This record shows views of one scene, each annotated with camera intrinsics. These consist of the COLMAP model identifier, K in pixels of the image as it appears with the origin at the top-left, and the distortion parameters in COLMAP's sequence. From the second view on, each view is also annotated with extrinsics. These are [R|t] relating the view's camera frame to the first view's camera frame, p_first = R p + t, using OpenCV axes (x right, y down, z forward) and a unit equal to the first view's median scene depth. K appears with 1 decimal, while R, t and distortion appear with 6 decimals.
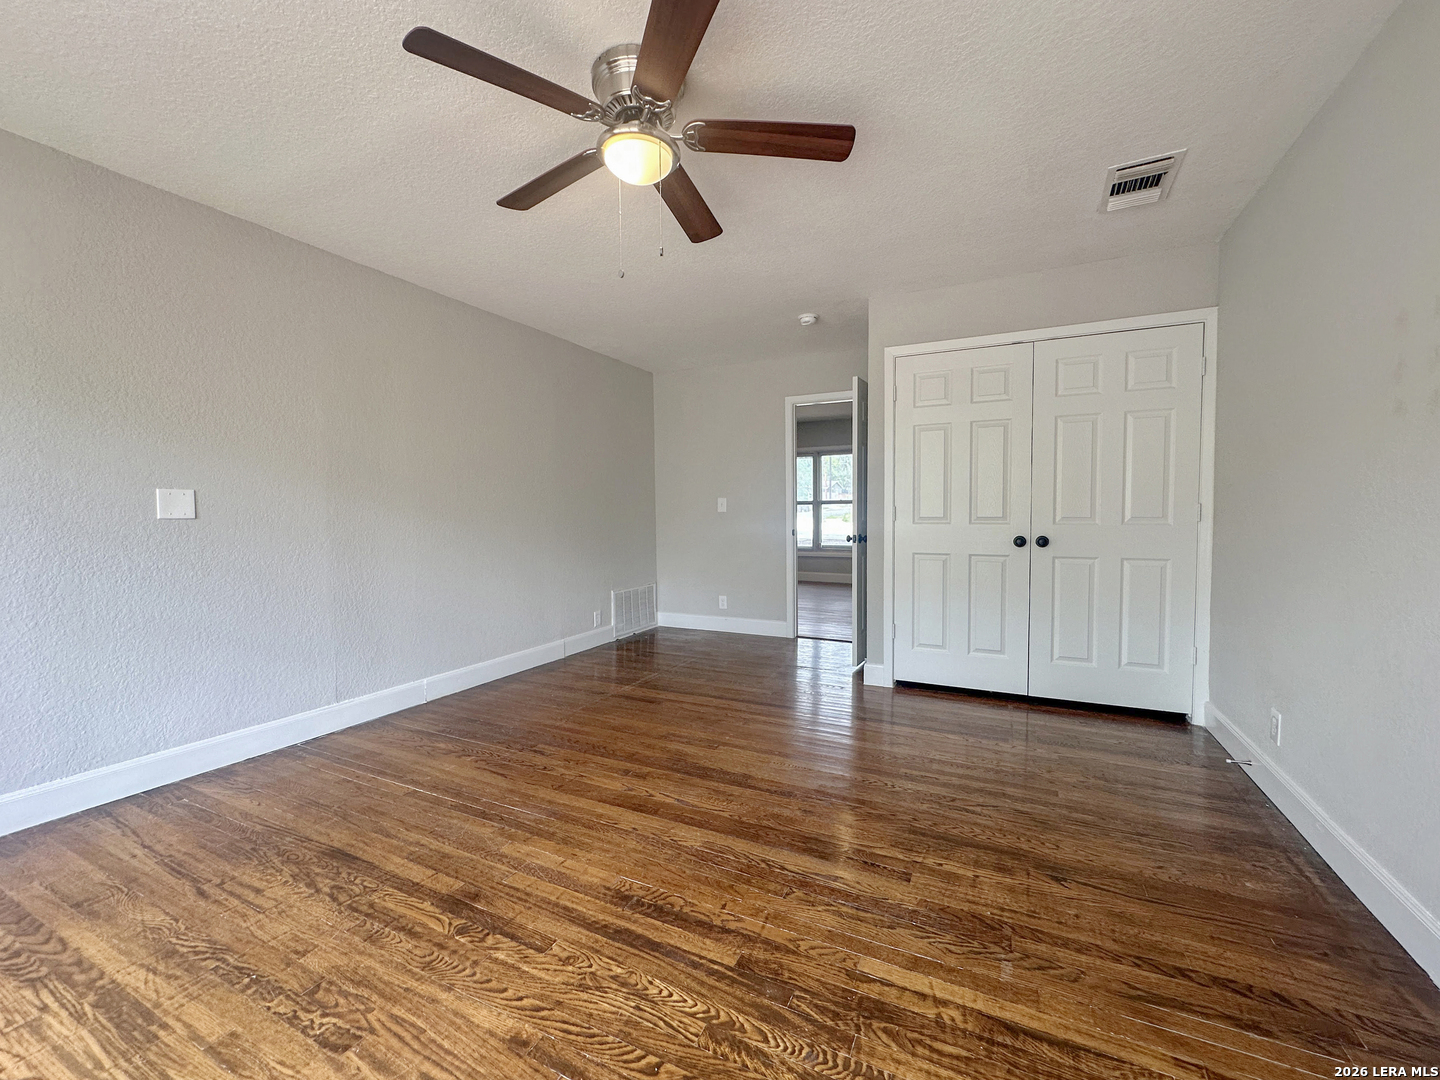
lens RADIAL K [[587.8, 0, 720.0], [0, 587.8, 540.0], [0, 0, 1]] dist [-0.000935, -0.000006]
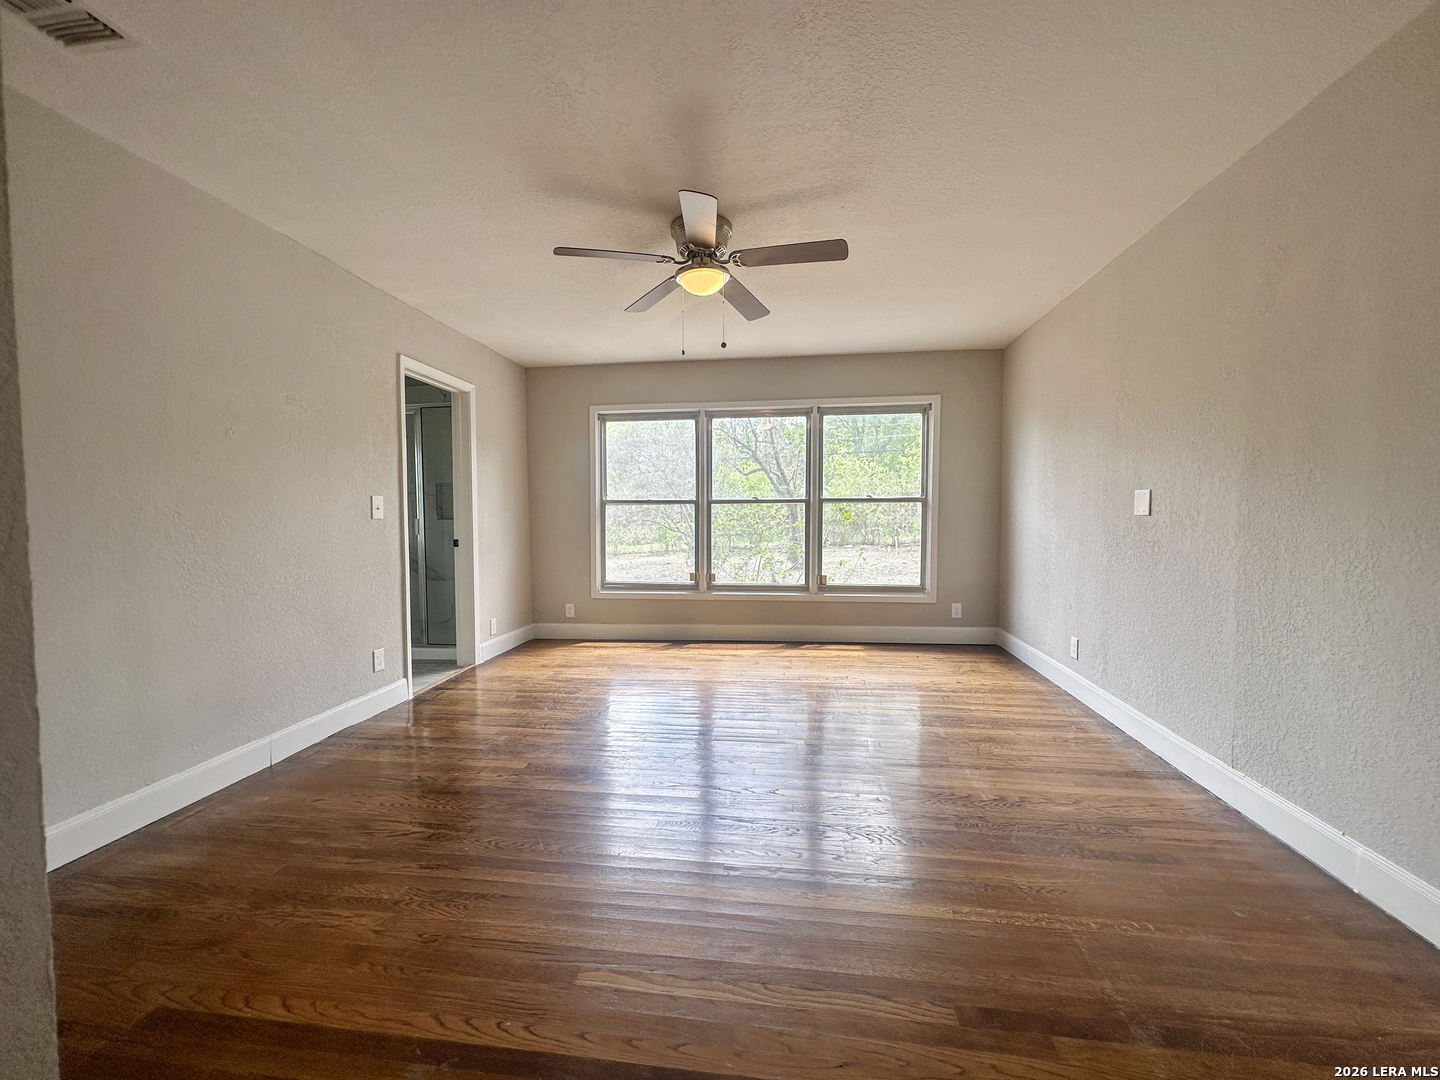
lens RADIAL K [[587.8, 0, 720.0], [0, 587.8, 540.0], [0, 0, 1]] dist [-0.000935, -0.000006]
pose [[-0.951716, 0.025803, -0.305894, 0.261142], [-0.001810, 0.995972, 0.089646, -0.106343], [0.306975, 0.085871, -0.947836, 2.201145]]
